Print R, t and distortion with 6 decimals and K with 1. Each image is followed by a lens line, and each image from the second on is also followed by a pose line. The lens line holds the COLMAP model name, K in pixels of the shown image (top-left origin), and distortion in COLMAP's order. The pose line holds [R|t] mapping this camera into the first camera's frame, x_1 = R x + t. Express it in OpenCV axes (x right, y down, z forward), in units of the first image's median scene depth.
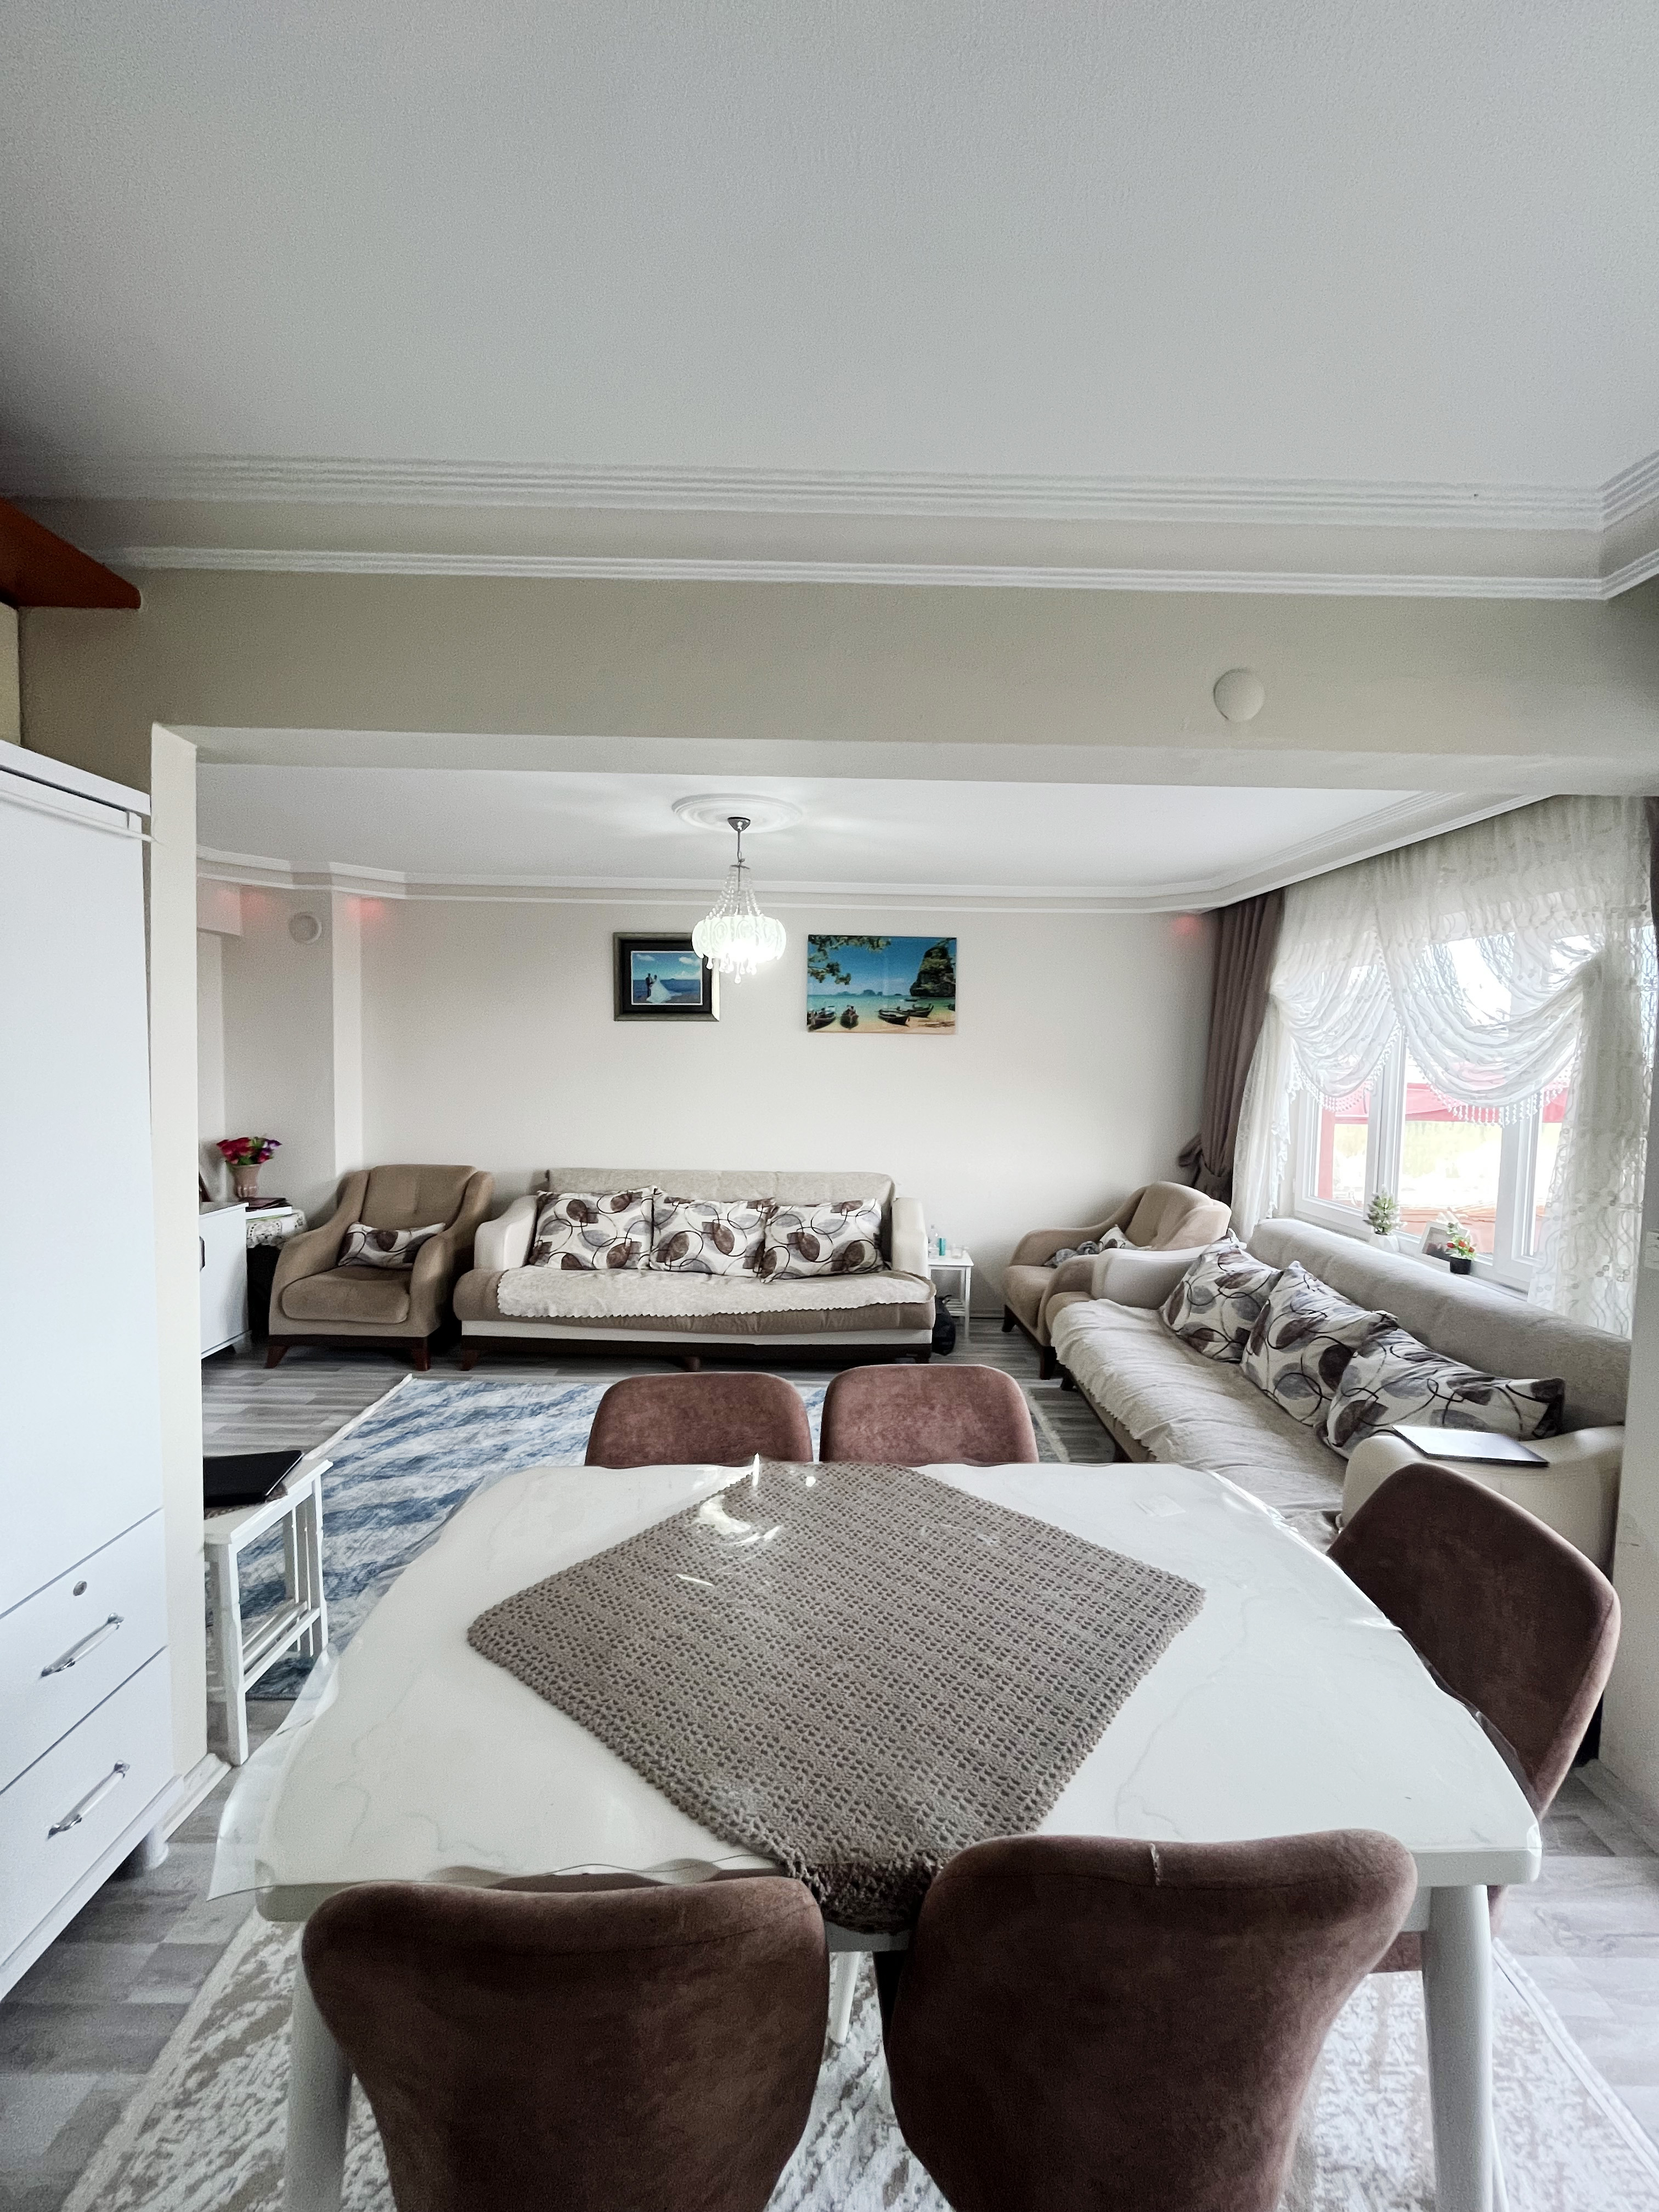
lens RADIAL K [[890.0, 0, 838.1], [0, 890.0, 1104.1], [0, 0, 1]] dist [-0.002099, -0.000457]
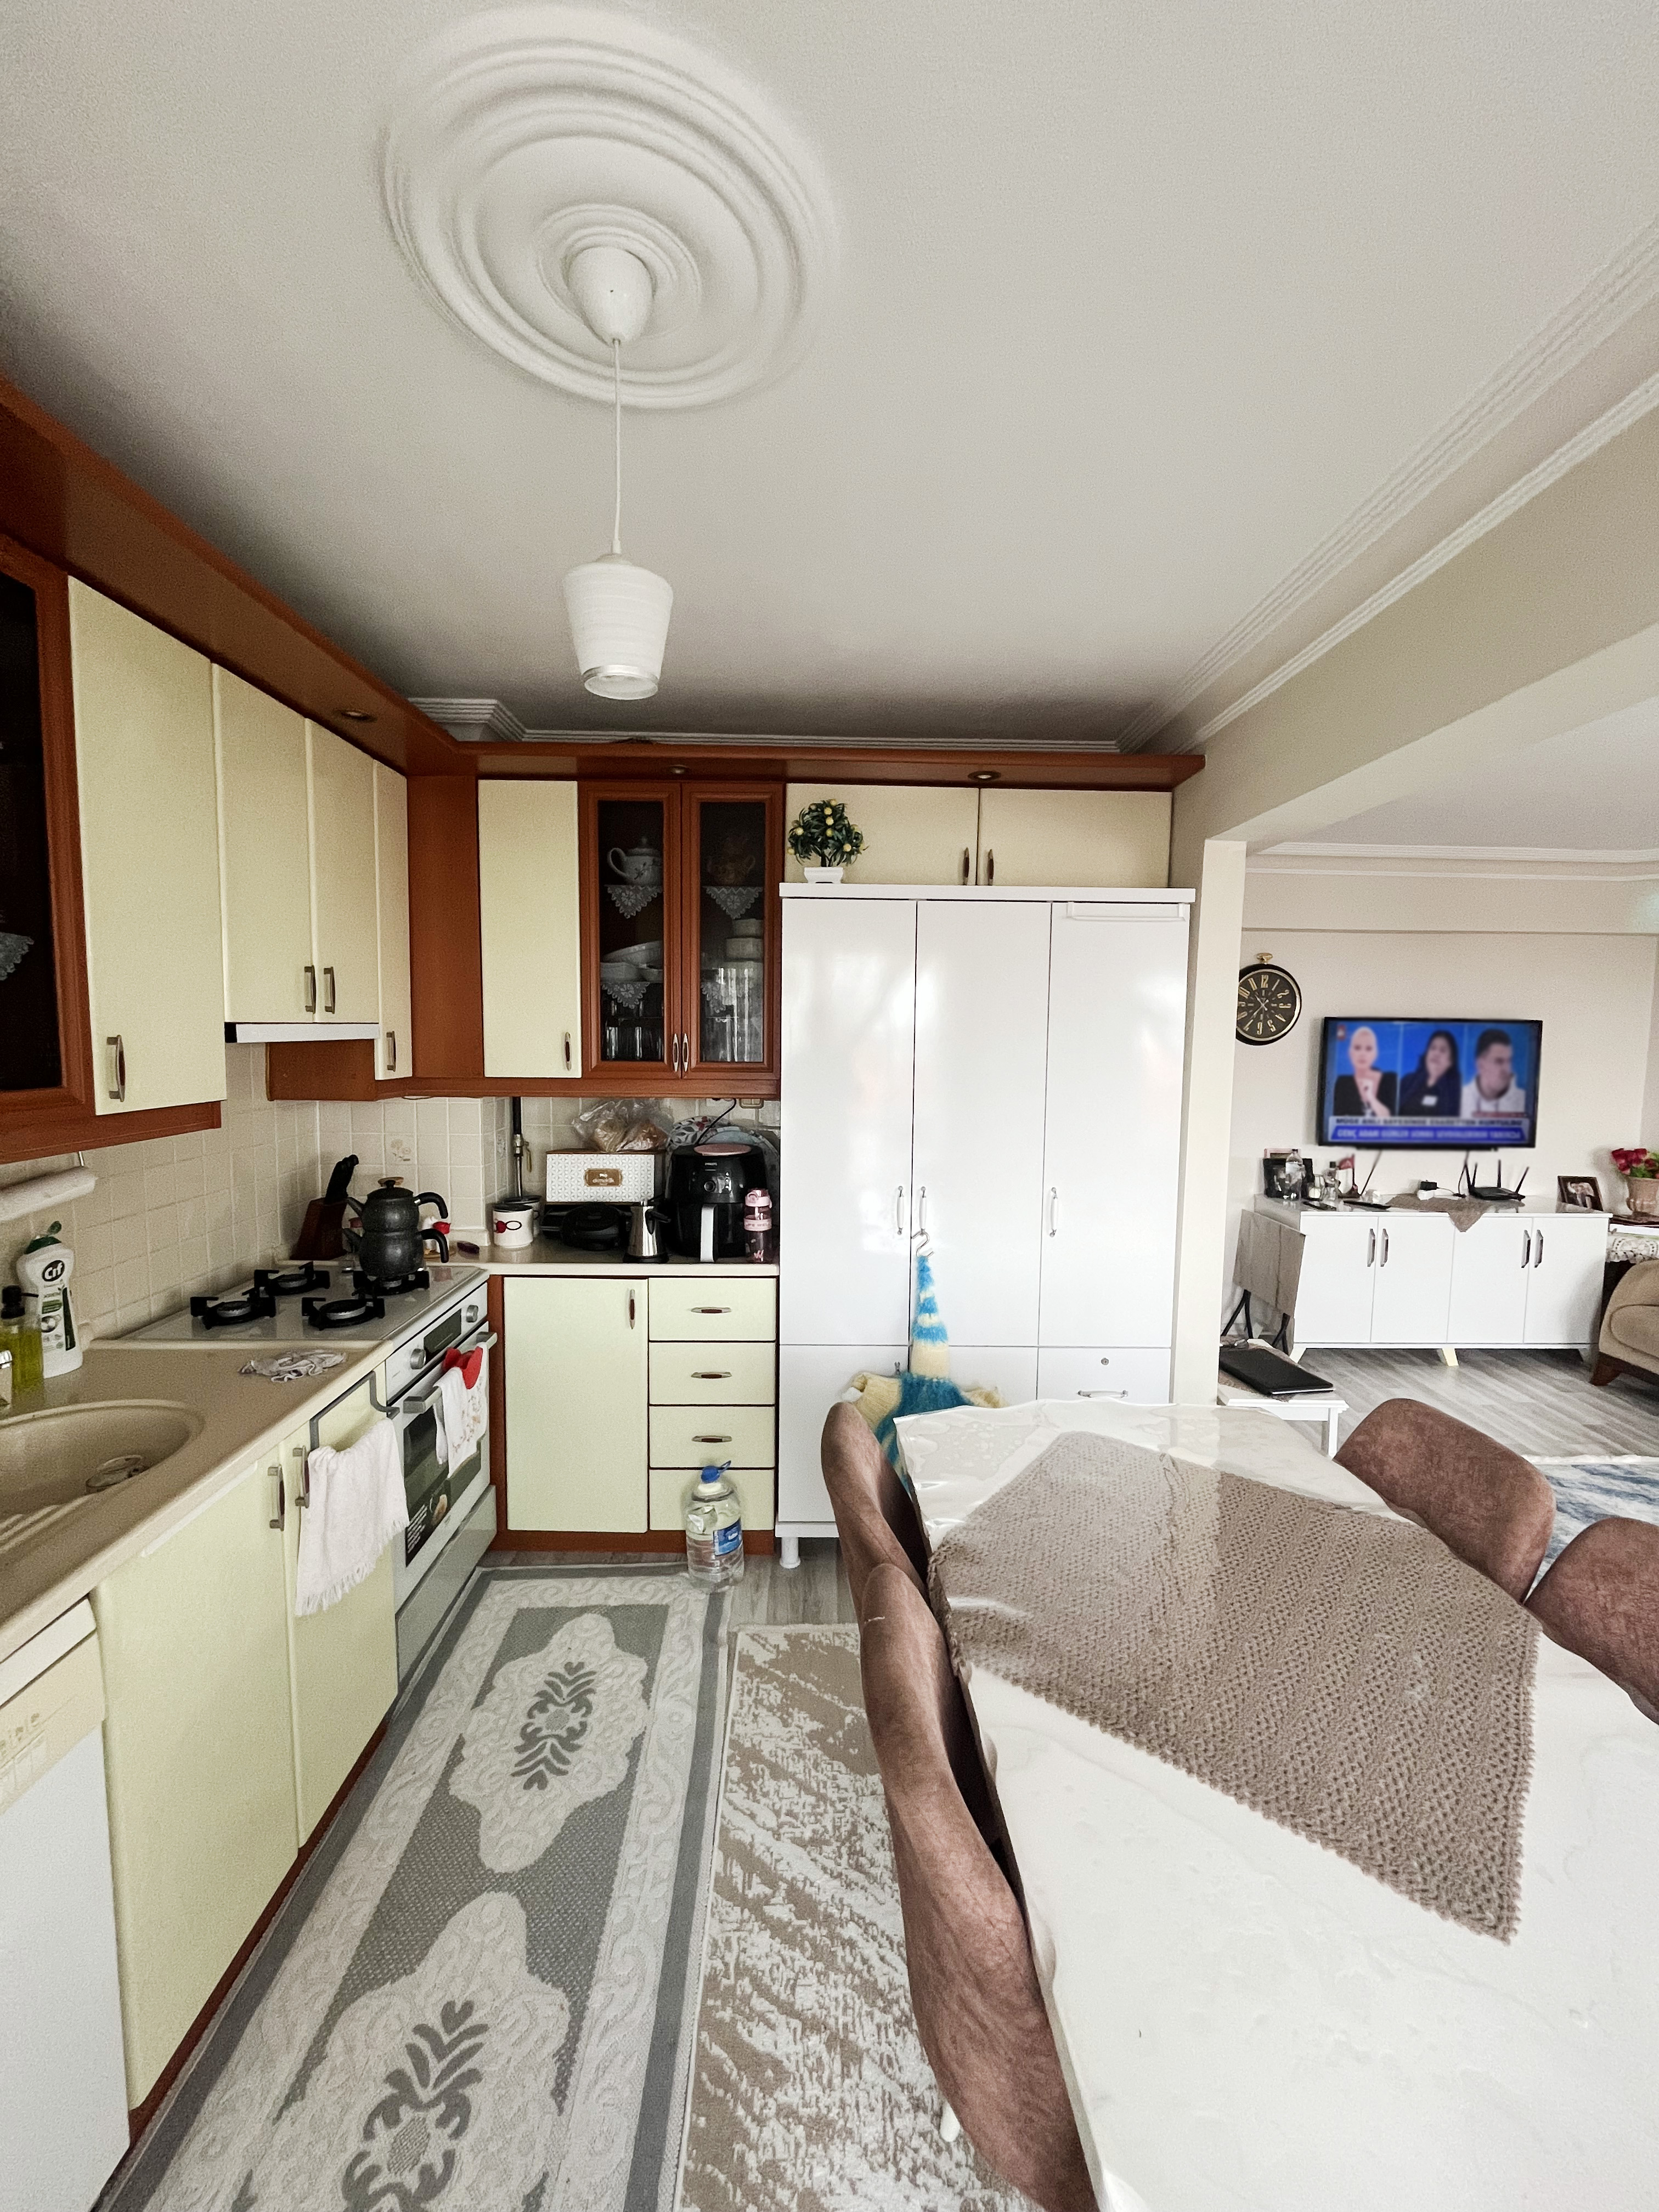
lens RADIAL K [[890.0, 0, 840.6], [0, 890.0, 1104.4], [0, 0, 1]] dist [-0.002099, -0.000457]
pose [[0.010178, 0.065012, -0.997833, 0.321113], [-0.069952, 0.995486, 0.064145, -0.012429], [0.997498, 0.069148, 0.014680, 0.158581]]
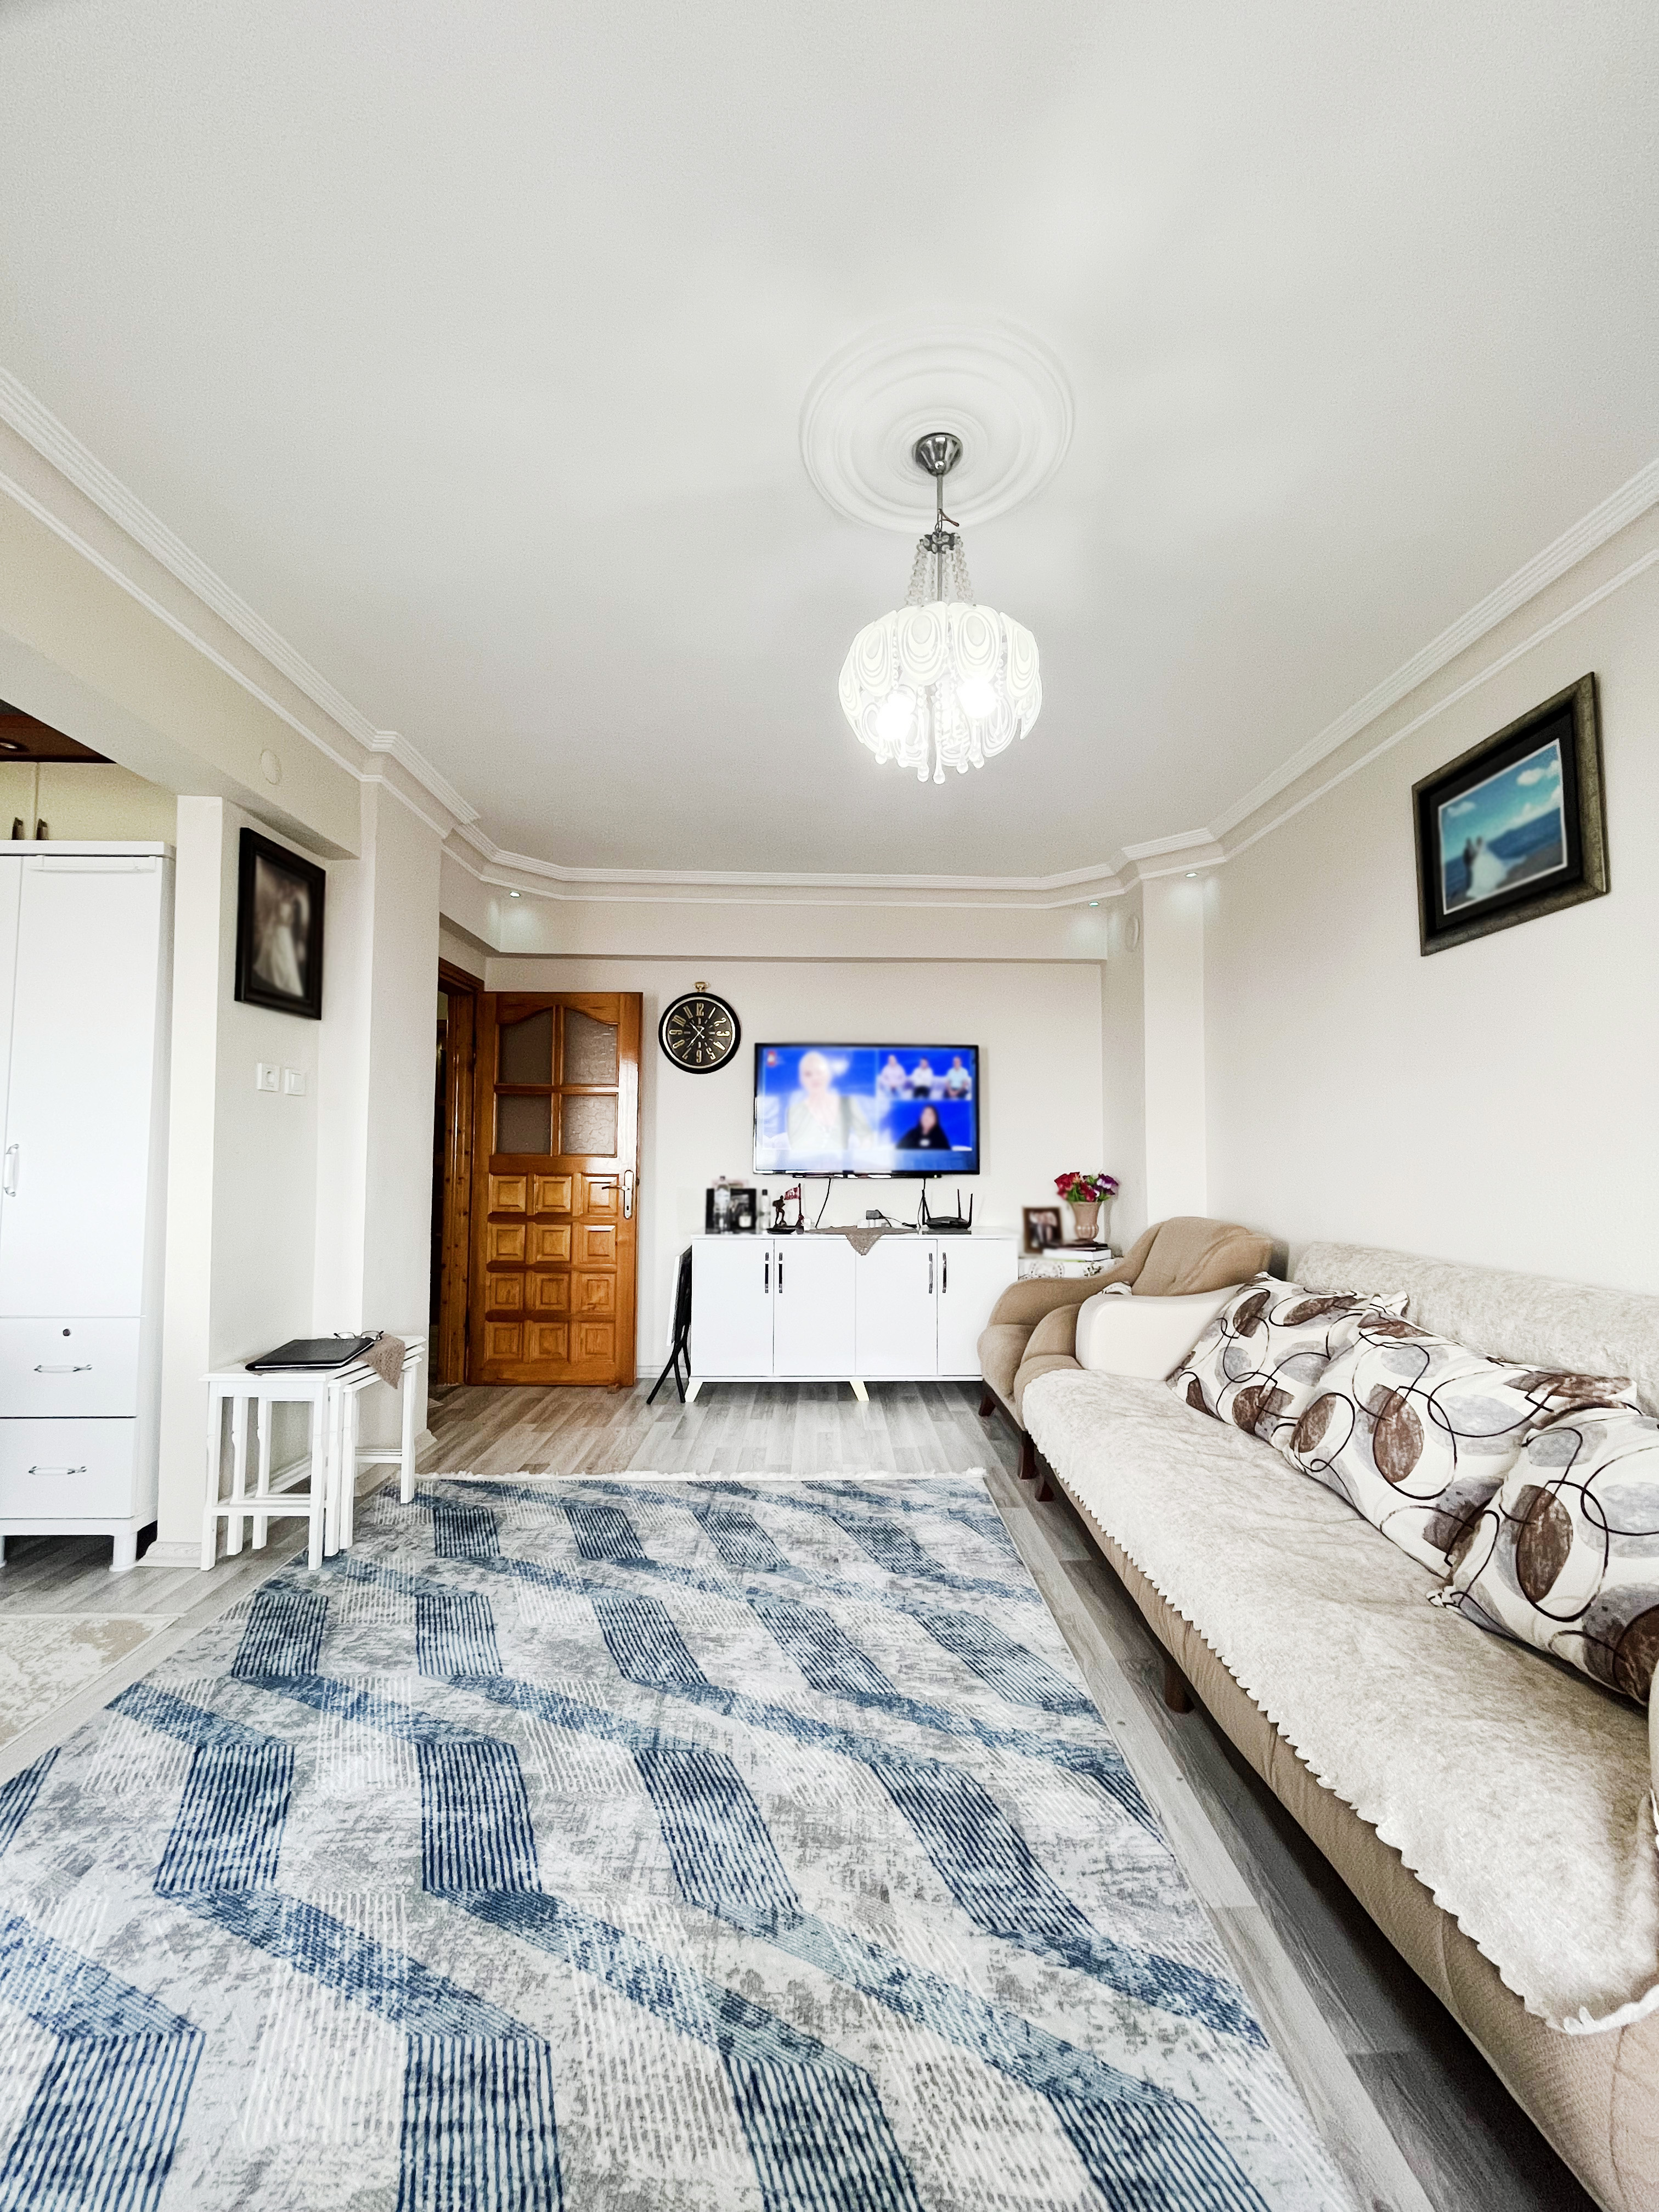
lens RADIAL K [[890.0, 0, 840.5], [0, 890.0, 1106.2], [0, 0, 1]] dist [-0.002099, -0.000457]
pose [[0.015796, -0.069346, -0.997468, 0.311358], [-0.061628, 0.995628, -0.070195, 0.059593], [0.997974, 0.062581, 0.011454, 0.893984]]
